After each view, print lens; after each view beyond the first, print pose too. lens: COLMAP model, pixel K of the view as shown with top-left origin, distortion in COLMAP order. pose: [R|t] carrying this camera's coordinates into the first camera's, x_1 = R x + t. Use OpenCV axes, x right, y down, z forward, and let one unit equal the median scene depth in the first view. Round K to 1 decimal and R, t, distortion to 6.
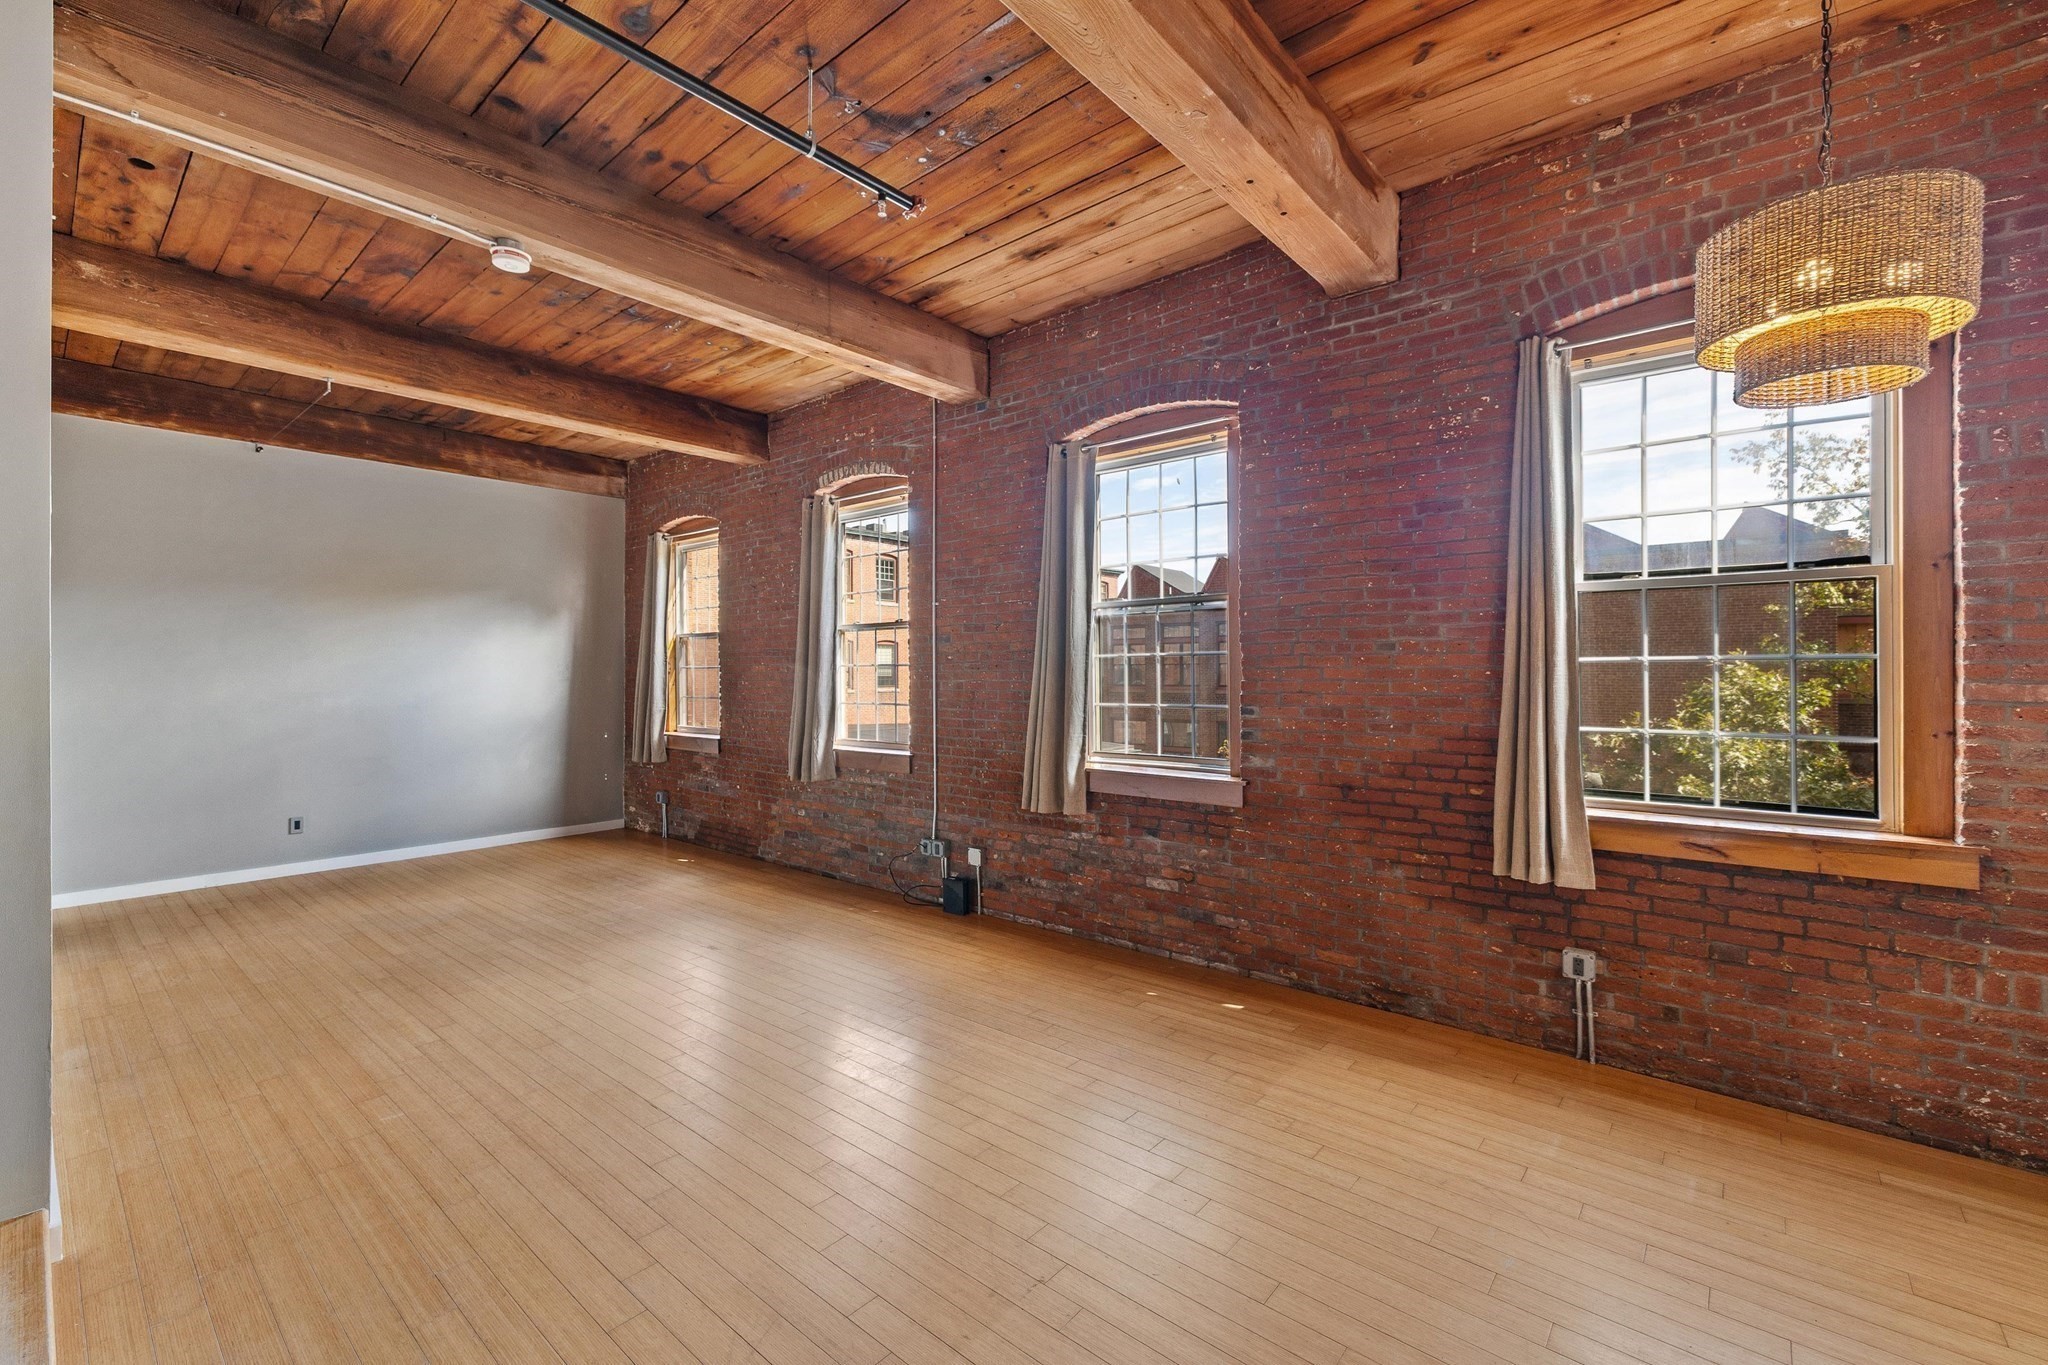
lens RADIAL K [[849.8, 0, 1054.3], [0, 849.8, 680.8], [0, 0, 1]] dist [-0.002636, -0.000175]
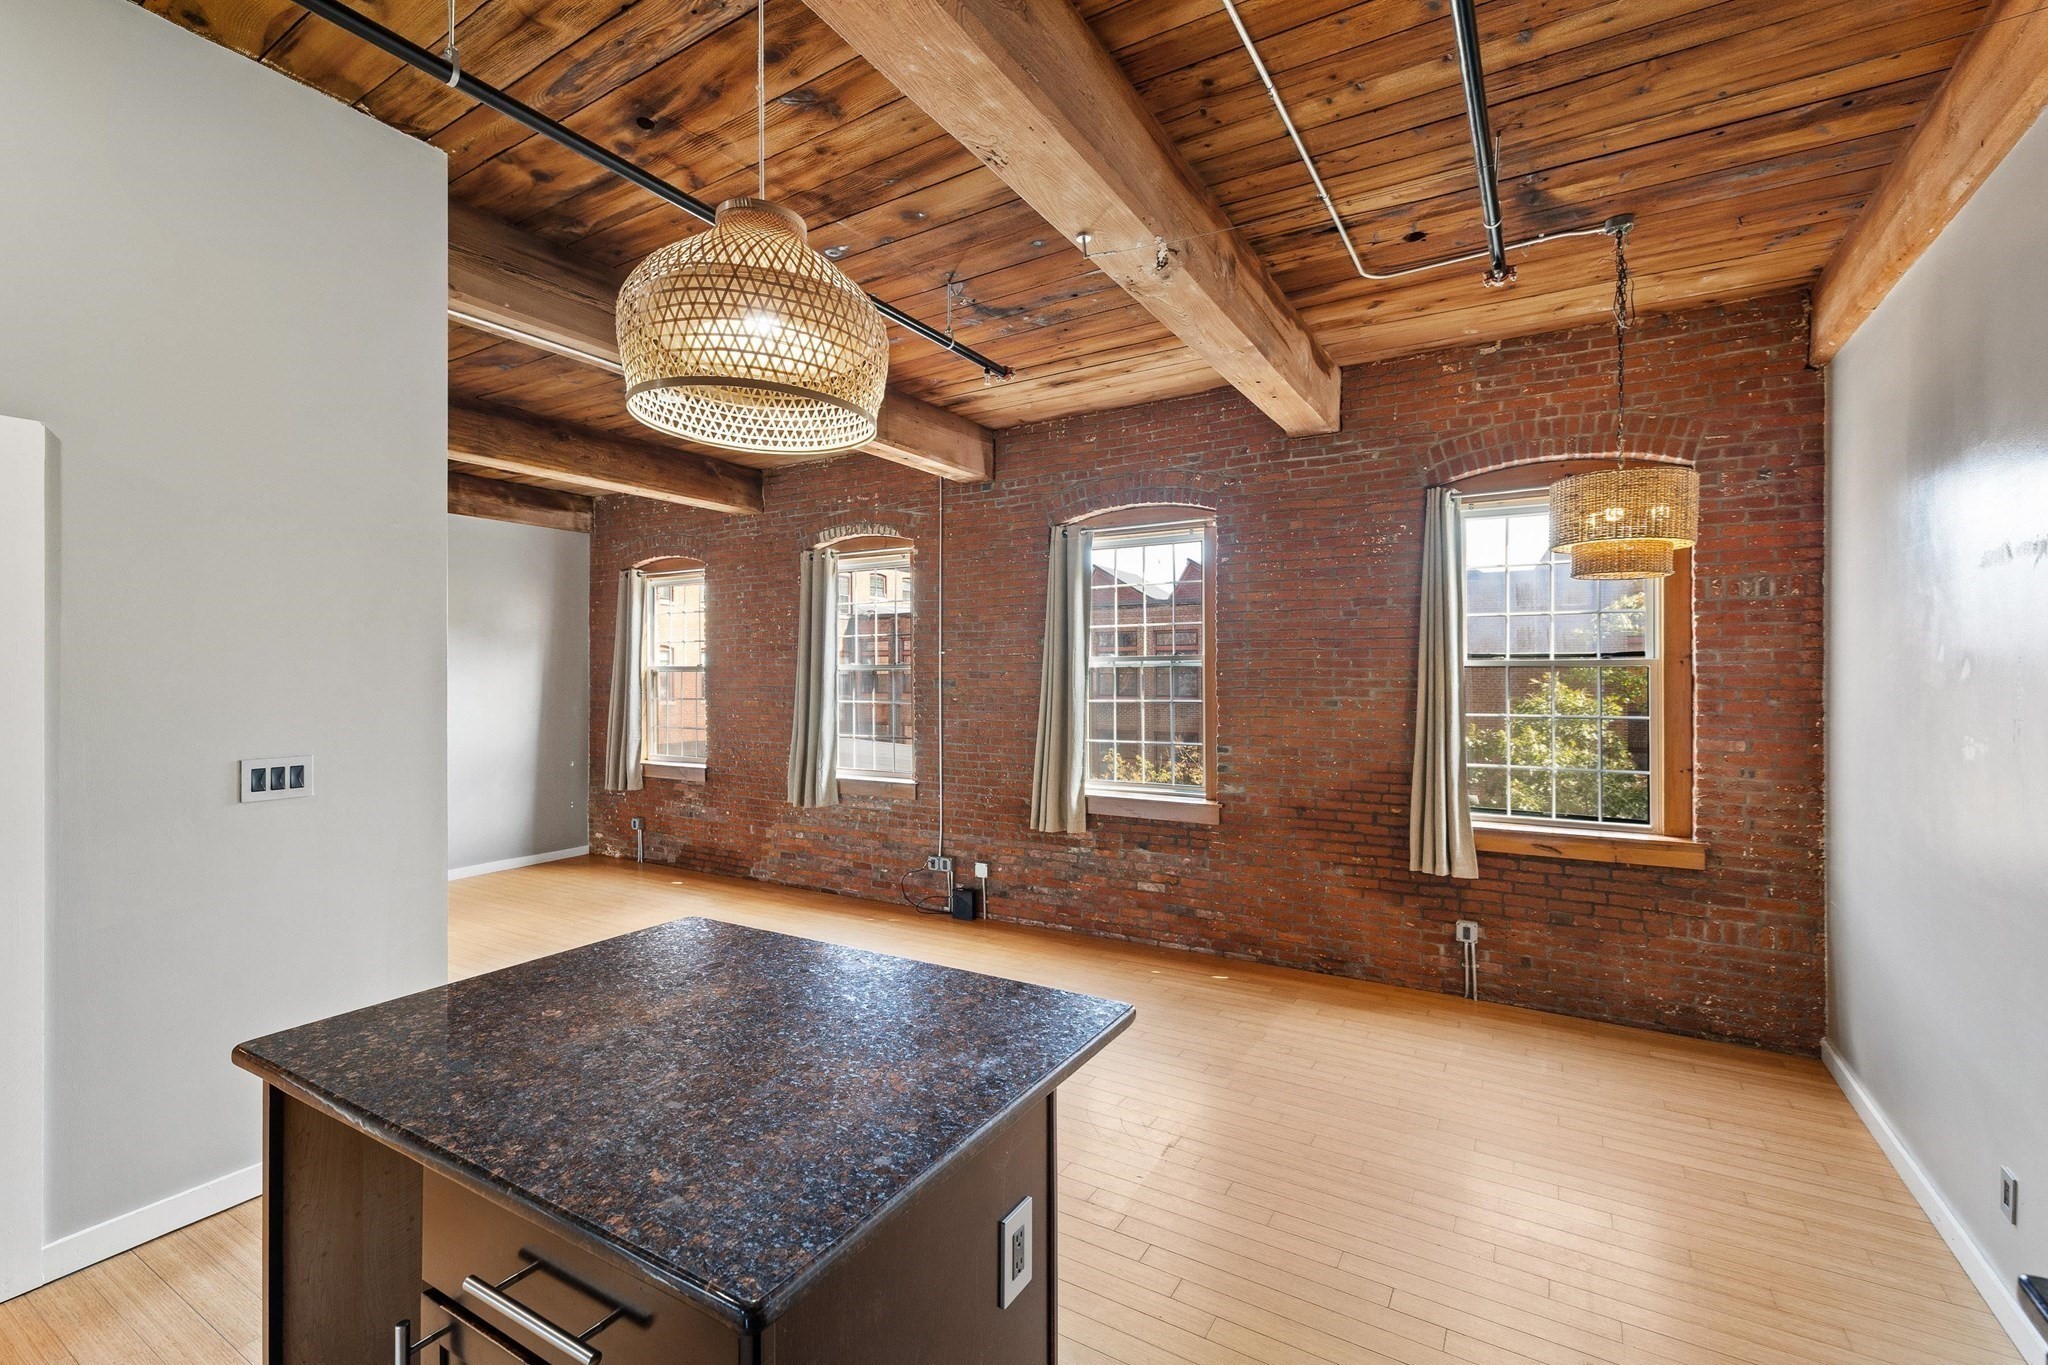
lens RADIAL K [[849.8, 0, 1071.5], [0, 849.8, 687.8], [0, 0, 1]] dist [-0.002636, -0.000175]
pose [[0.986109, 0.000773, 0.166096, -0.195587], [-0.000732, 1.000000, -0.000311, -0.053022], [-0.166096, 0.000185, 0.986110, -0.211655]]
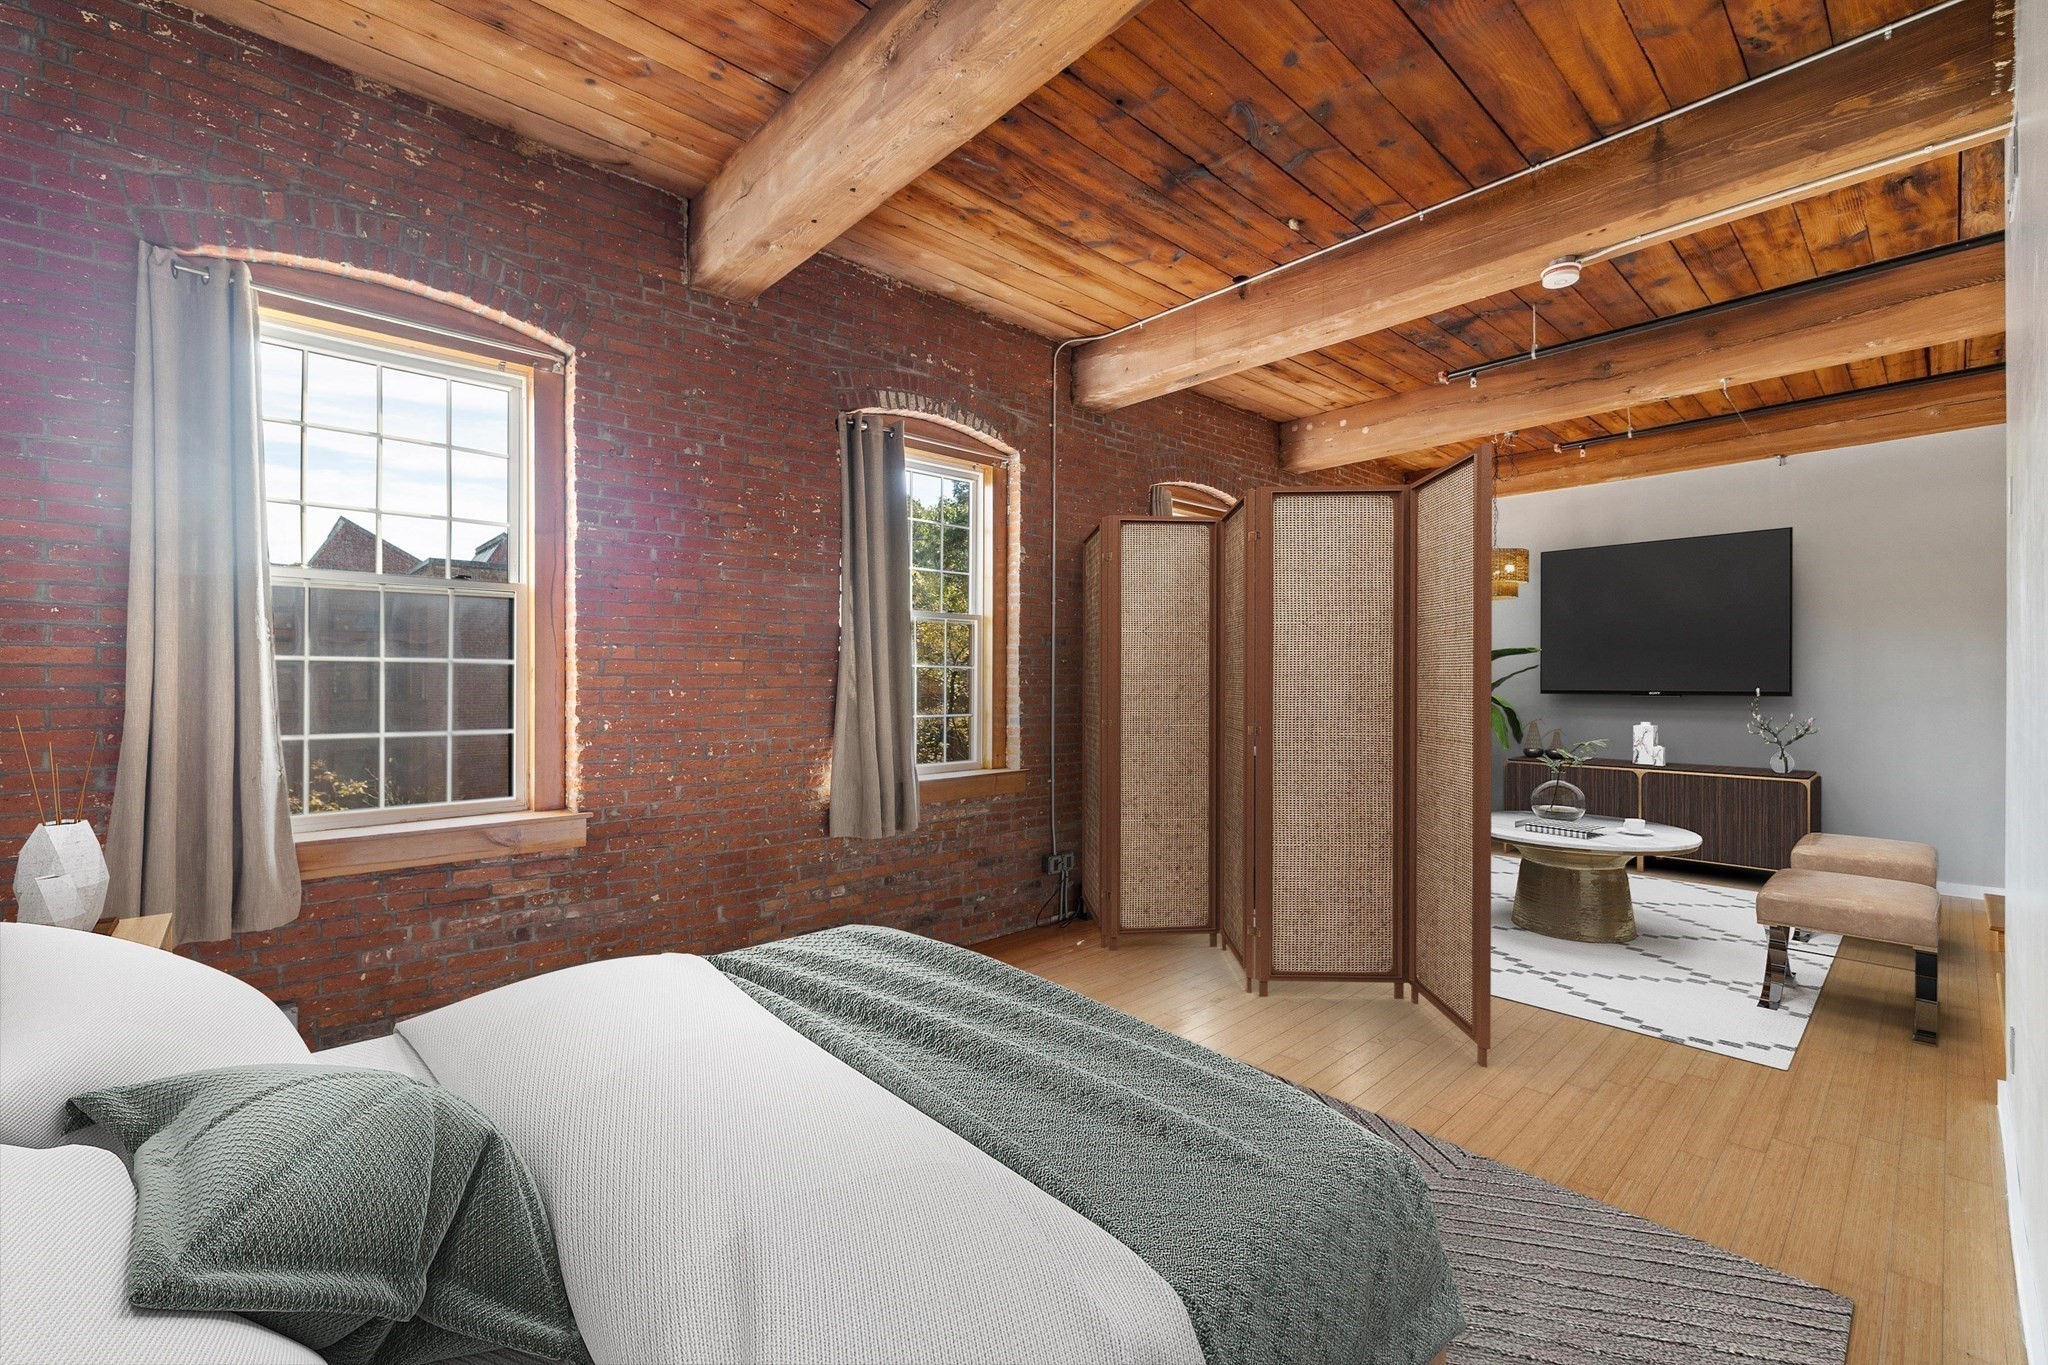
lens RADIAL K [[849.8, 0, 979.3], [0, 849.8, 696.7], [0, 0, 1]] dist [-0.002636, -0.000175]
pose [[0.165493, -0.014020, 0.986111, -1.342671], [0.011310, 0.999860, 0.012317, -0.000186], [-0.986146, 0.009114, 0.165629, 1.153011]]
